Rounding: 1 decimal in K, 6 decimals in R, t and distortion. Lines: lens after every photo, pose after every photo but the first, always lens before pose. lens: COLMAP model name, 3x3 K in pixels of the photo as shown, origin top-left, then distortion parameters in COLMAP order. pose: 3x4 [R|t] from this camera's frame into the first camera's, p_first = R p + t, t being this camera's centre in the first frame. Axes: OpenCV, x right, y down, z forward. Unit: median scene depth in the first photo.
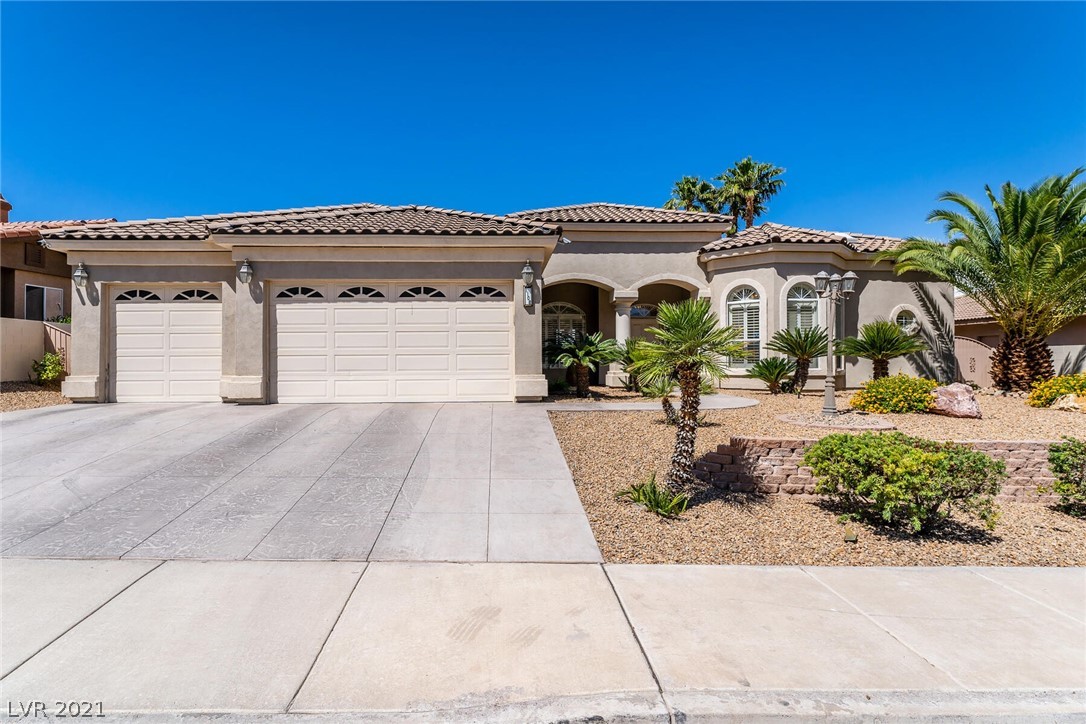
lens RADIAL K [[499.5, 0, 536.1], [0, 499.5, 357.3], [0, 0, 1]] dist [0.002726, -0.000146]
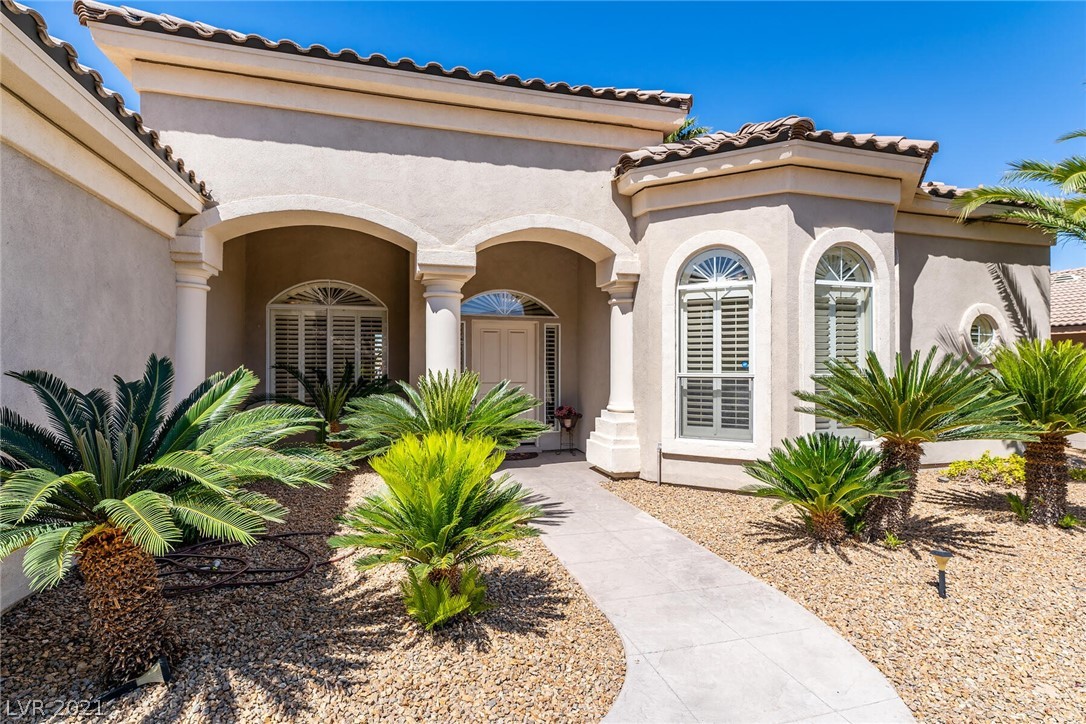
lens RADIAL K [[524.9, 0, 542.9], [0, 524.9, 364.5], [0, 0, 1]] dist [0.001335, -0.002152]
pose [[0.977393, 0.006180, 0.211340, 0.170934], [-0.008276, 0.999925, 0.009033, -0.044713], [-0.211268, -0.010578, 0.977371, 0.574767]]
